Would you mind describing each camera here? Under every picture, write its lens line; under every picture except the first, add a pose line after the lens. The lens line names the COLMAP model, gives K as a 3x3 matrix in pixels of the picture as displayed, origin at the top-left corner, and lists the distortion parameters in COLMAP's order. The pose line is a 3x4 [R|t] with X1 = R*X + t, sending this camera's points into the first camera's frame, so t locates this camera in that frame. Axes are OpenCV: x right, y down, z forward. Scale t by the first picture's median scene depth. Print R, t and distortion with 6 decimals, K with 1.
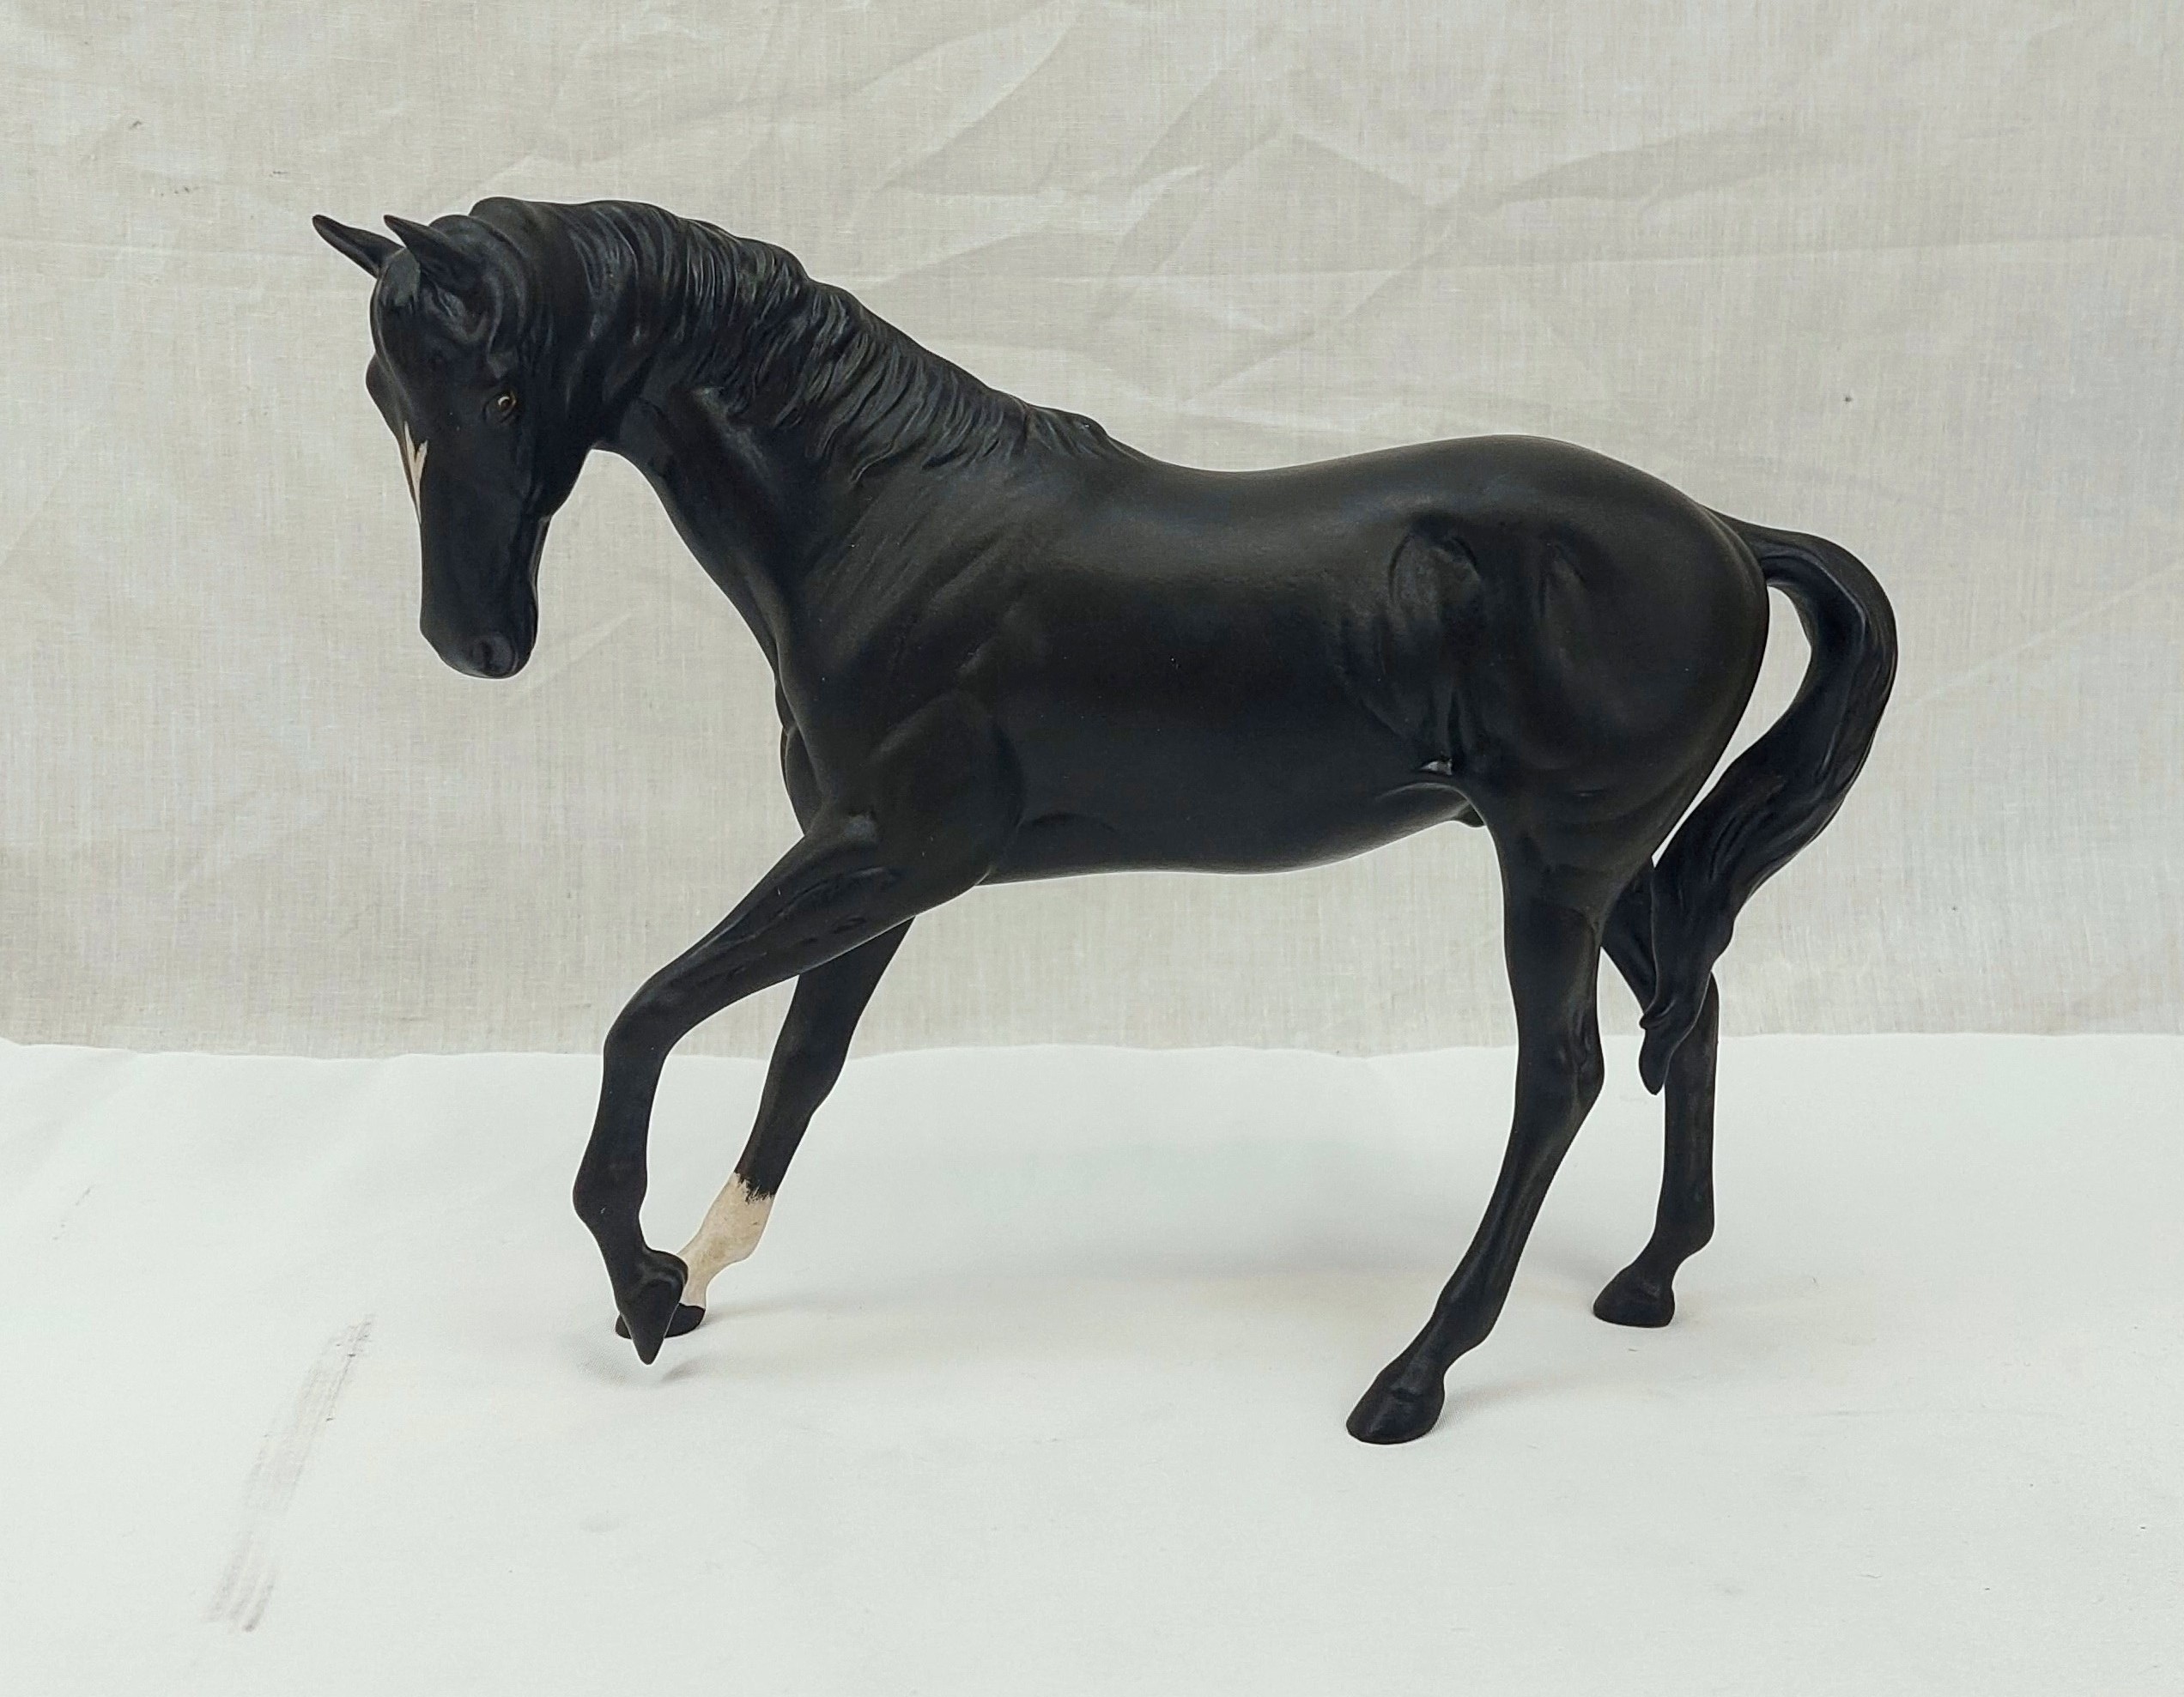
lens RADIAL K [[2598.9, 0, 1235.4], [0, 2598.9, 815.2], [0, 0, 1]] dist [0.088472, 0.000000]
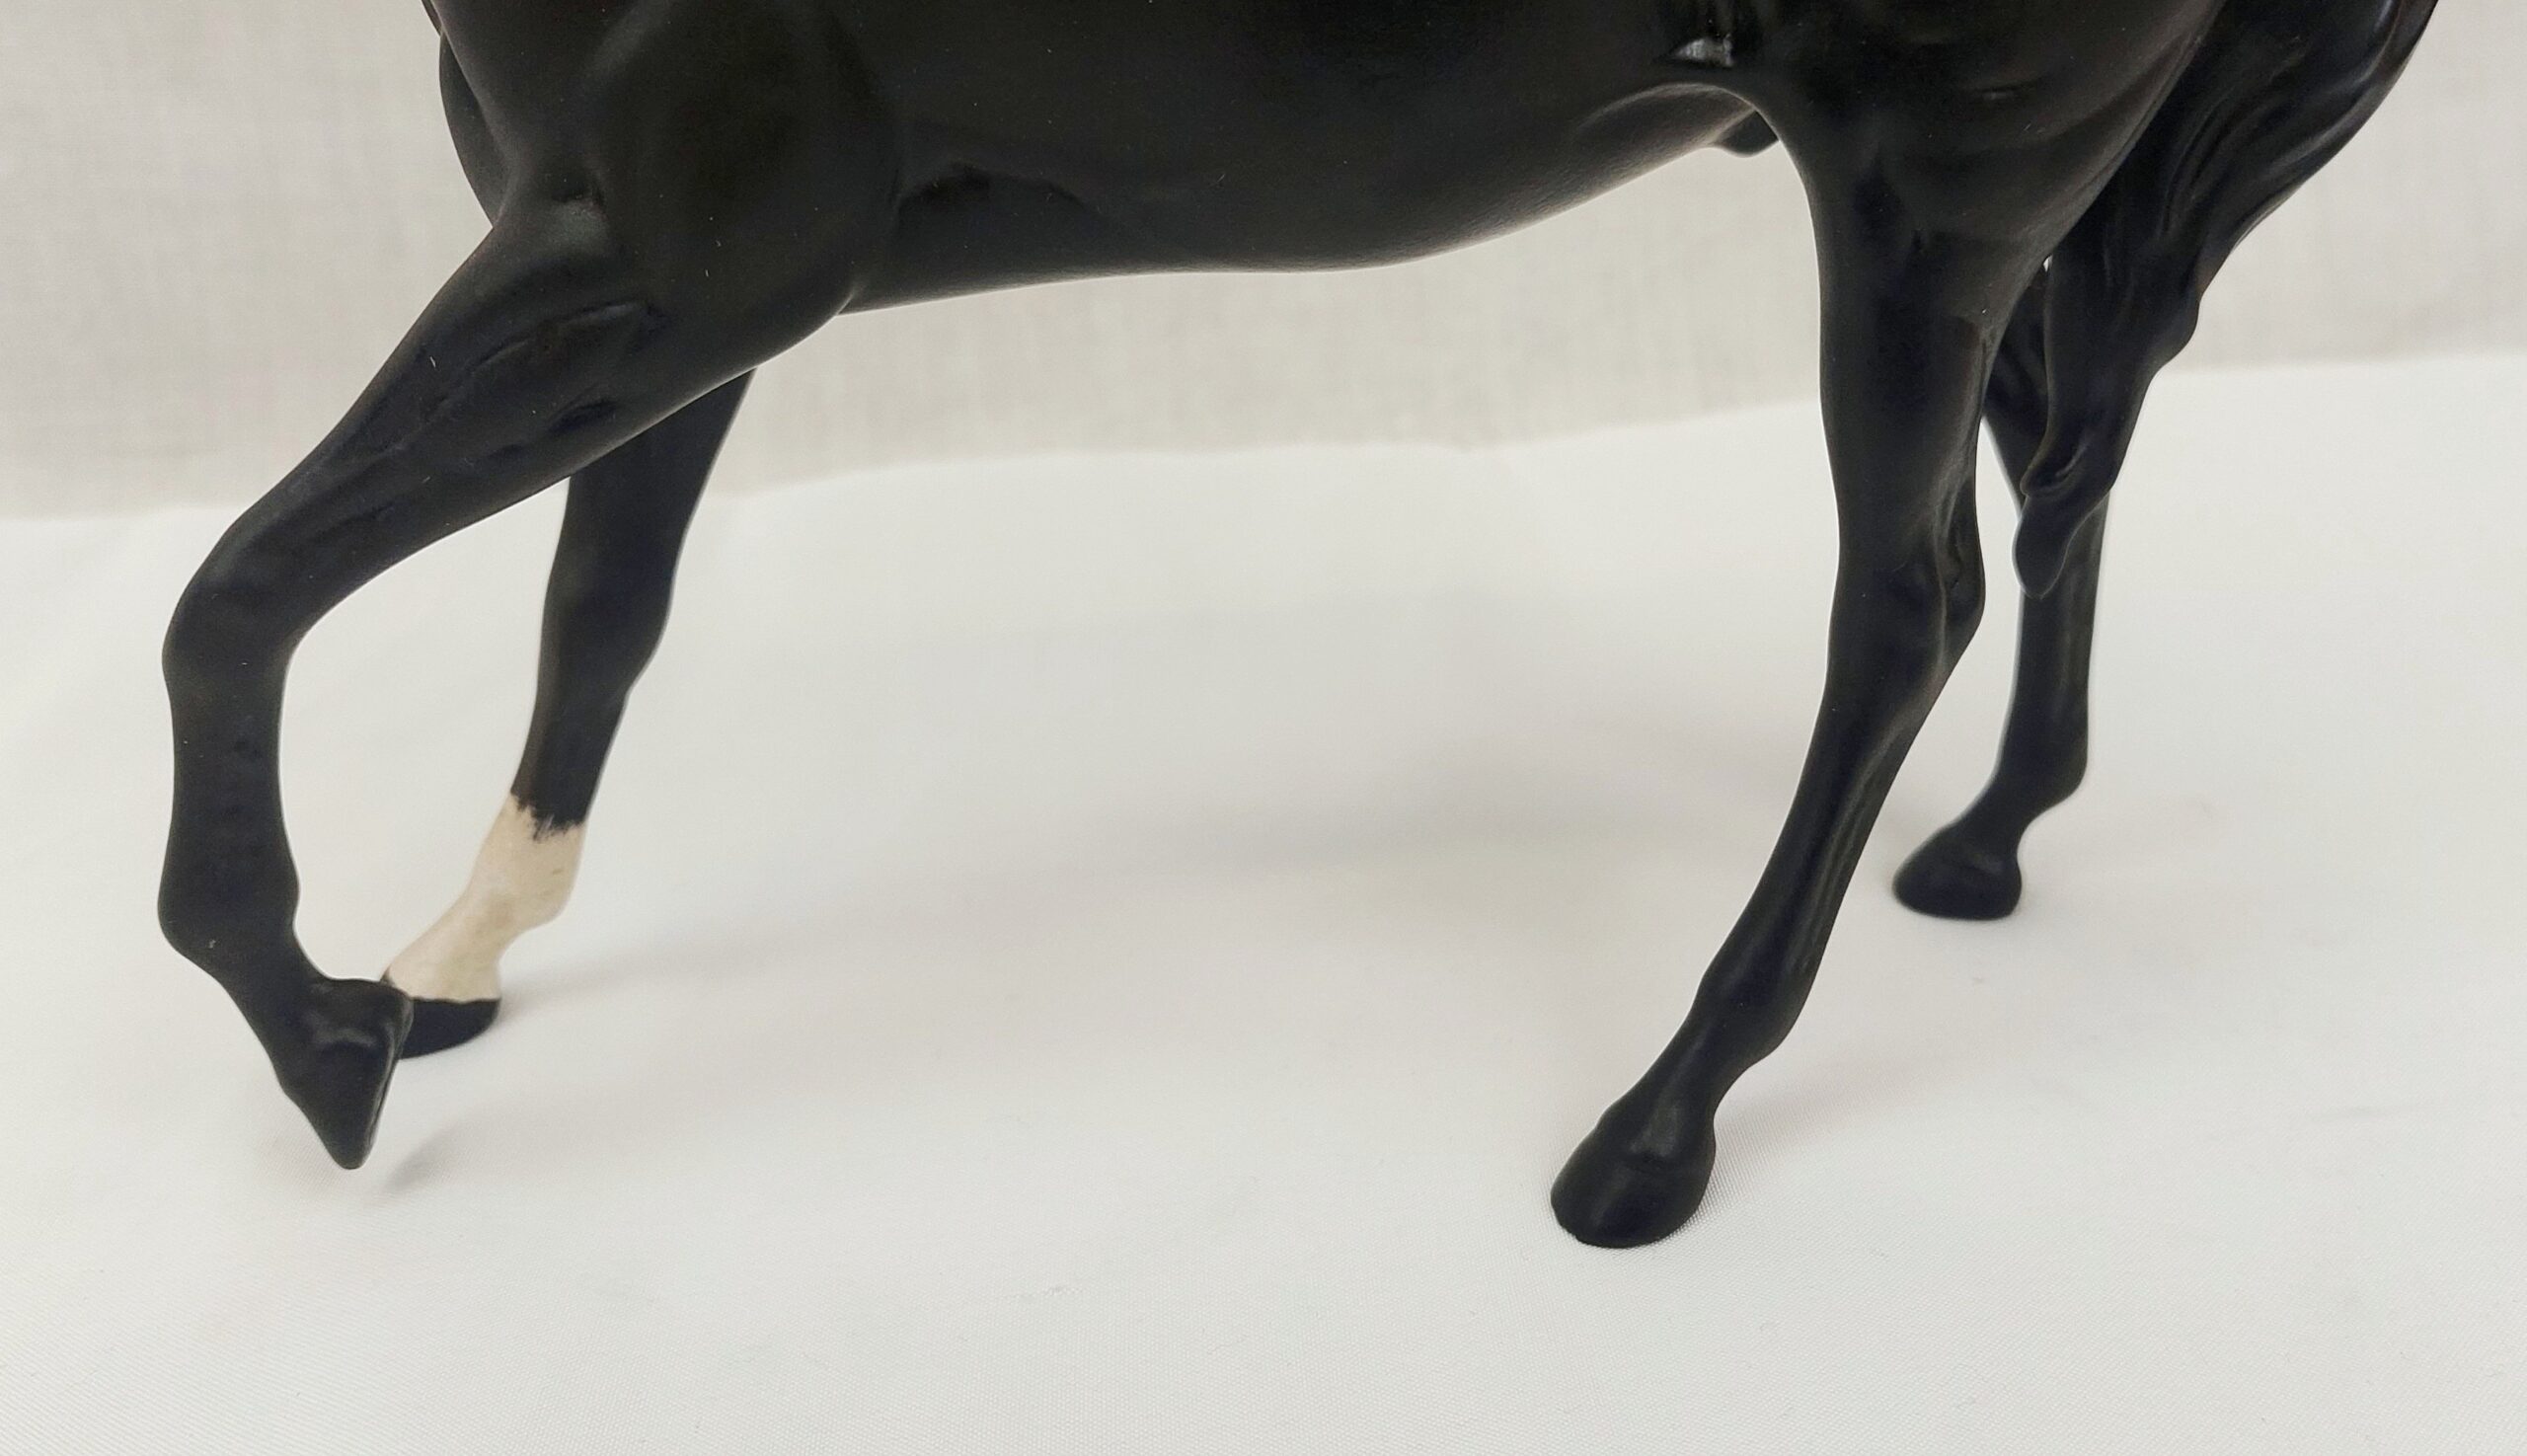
lens RADIAL K [[2370.2, 0, 1383.4], [0, 2370.2, 690.3], [0, 0, 1]] dist [0.006244, 0.000000]
pose [[0.998355, -0.051043, 0.026127, -0.003983], [0.042767, 0.966344, 0.253675, -0.017840], [-0.038196, -0.252140, 0.966937, 0.512068]]
